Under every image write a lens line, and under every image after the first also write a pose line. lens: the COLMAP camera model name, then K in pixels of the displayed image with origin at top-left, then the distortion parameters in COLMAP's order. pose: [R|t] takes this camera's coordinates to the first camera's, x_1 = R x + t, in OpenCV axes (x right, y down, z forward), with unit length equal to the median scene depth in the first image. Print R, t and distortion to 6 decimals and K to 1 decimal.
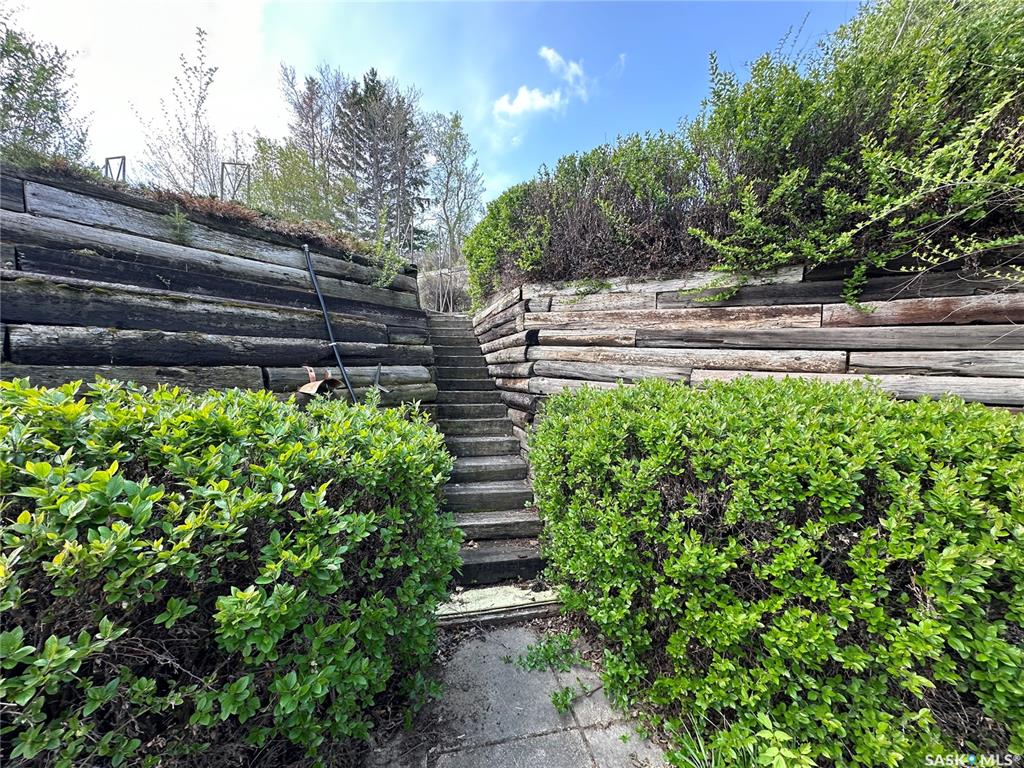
lens RADIAL K [[405.1, 0, 511.7], [0, 405.1, 383.1], [0, 0, 1]] dist [-0.002177, 0.000372]
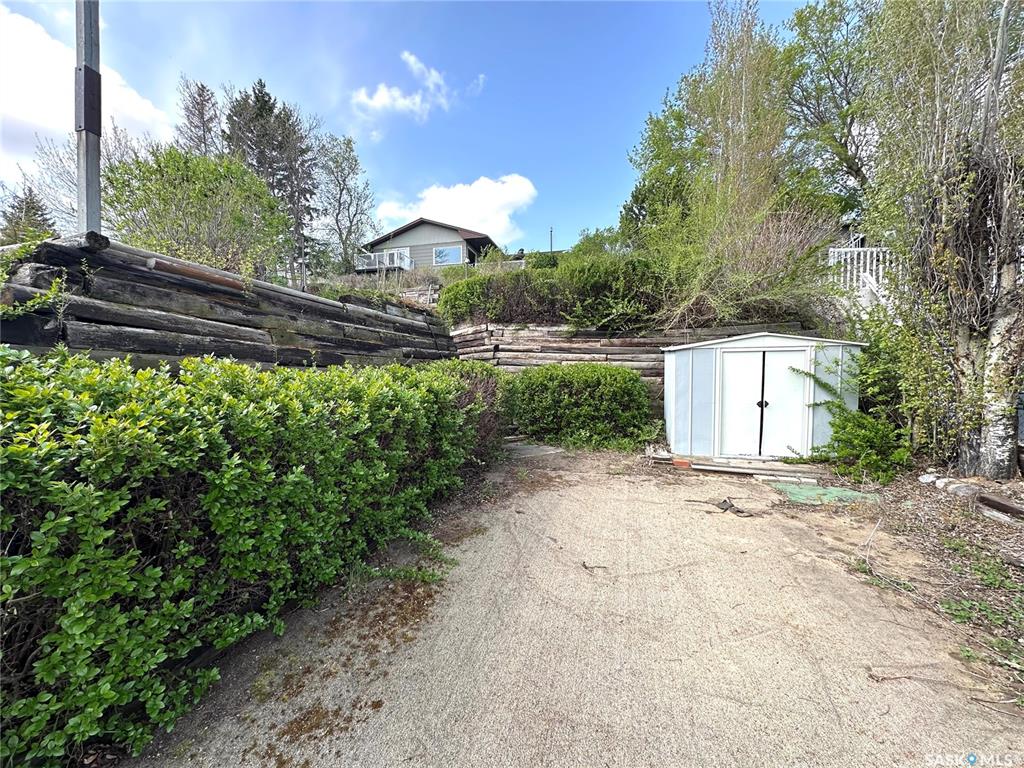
lens RADIAL K [[405.1, 0, 511.8], [0, 405.1, 379.8], [0, 0, 1]] dist [-0.002177, 0.000372]
pose [[0.946093, -0.020245, 0.323262, -0.610031], [0.024773, 0.999644, -0.009898, 0.090001], [-0.322947, 0.017372, 0.946258, -1.185911]]
